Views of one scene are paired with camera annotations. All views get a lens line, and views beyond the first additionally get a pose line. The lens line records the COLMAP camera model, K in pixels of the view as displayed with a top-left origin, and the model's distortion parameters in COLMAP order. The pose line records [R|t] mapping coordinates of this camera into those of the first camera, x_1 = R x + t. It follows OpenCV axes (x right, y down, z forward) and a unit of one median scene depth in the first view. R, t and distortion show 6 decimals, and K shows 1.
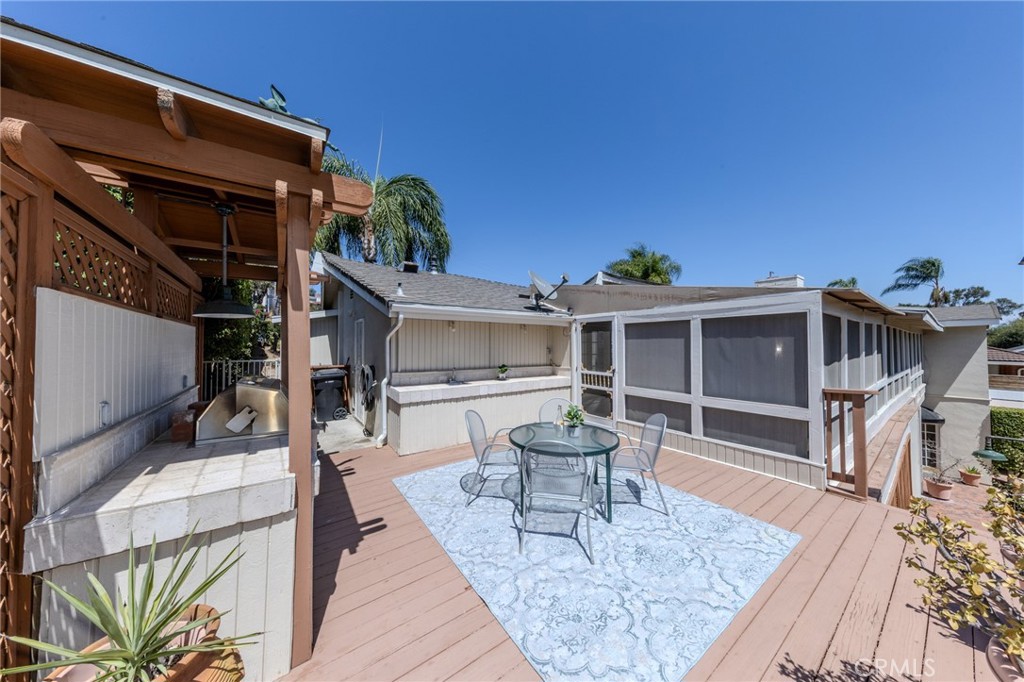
lens RADIAL K [[322.2, 0, 505.9], [0, 322.2, 339.1], [0, 0, 1]] dist [0.001495, 0.000165]
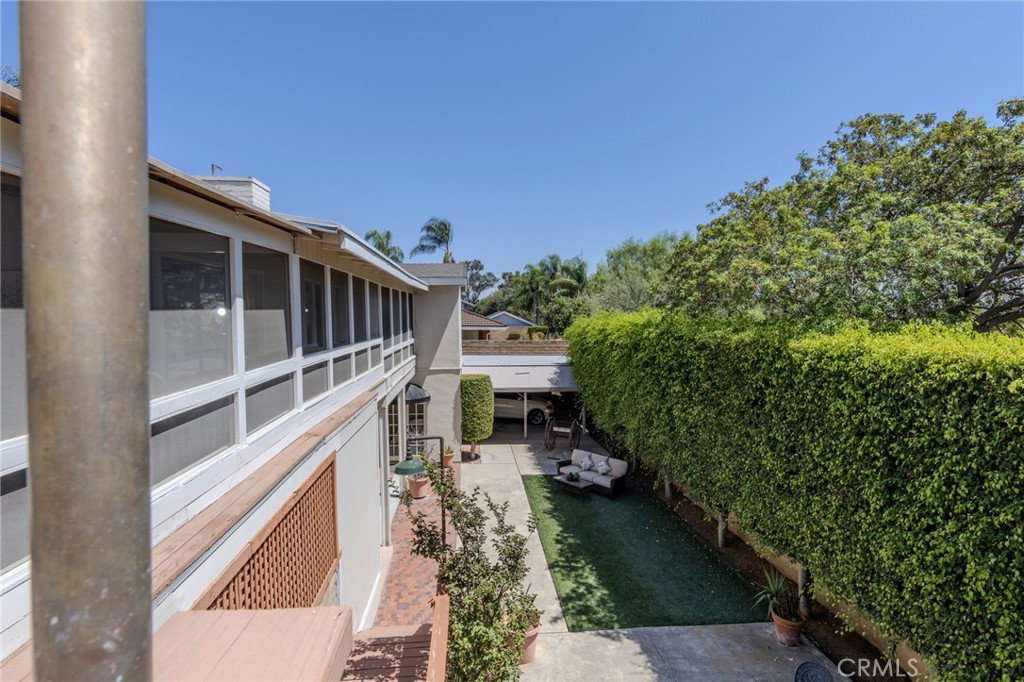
lens RADIAL K [[516.5, 0, 513.3], [0, 516.5, 340.3], [0, 0, 1]] dist [0.000808, 0.000010]
pose [[0.506494, -0.045679, 0.861033, 0.310839], [-0.013547, 0.998051, 0.060917, 0.018447], [-0.862137, -0.042519, 0.504888, 0.138616]]
